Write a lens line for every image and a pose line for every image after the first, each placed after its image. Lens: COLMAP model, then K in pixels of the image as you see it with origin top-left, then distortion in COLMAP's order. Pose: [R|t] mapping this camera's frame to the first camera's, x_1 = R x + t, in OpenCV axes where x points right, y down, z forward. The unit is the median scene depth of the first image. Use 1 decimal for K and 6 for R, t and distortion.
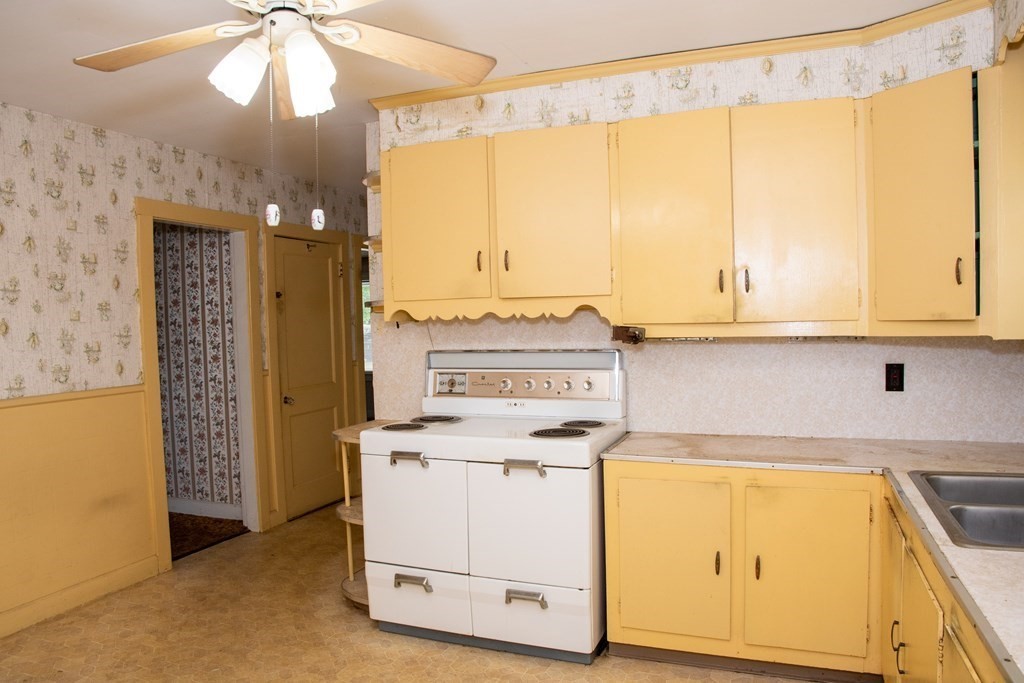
lens RADIAL K [[729.2, 0, 516.4], [0, 729.2, 345.0], [0, 0, 1]] dist [-0.129390, 0.079813]
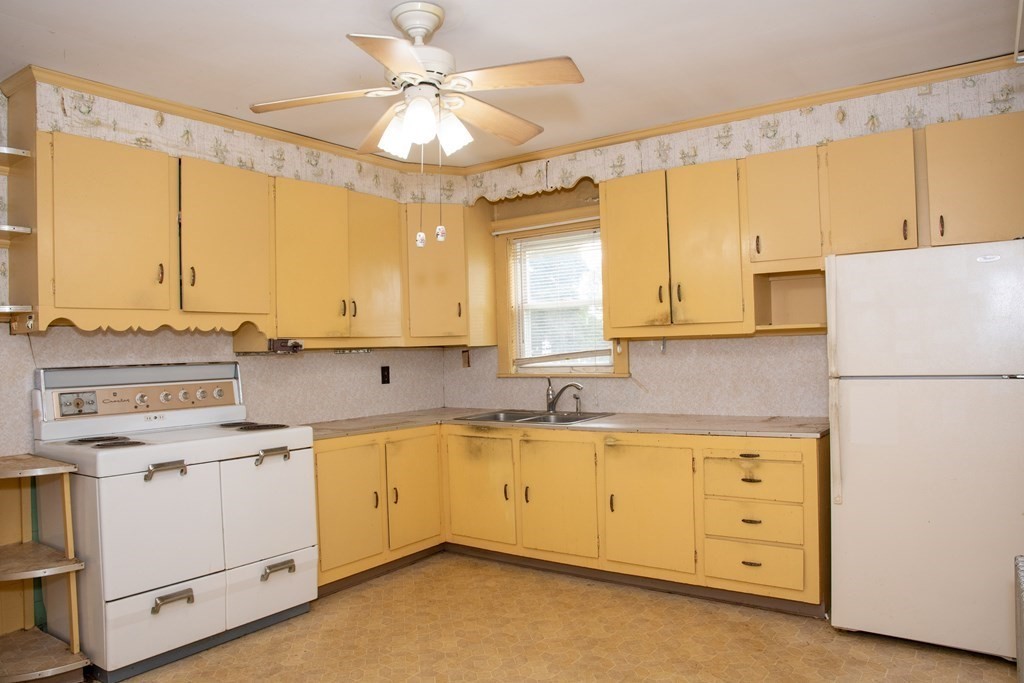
lens RADIAL K [[729.2, 0, 516.4], [0, 729.2, 345.0], [0, 0, 1]] dist [-0.129390, 0.079813]
pose [[0.226247, 0.022046, 0.973820, -0.948648], [0.062525, 0.997353, -0.037105, 0.054592], [-0.972061, 0.069283, 0.224270, 0.320563]]
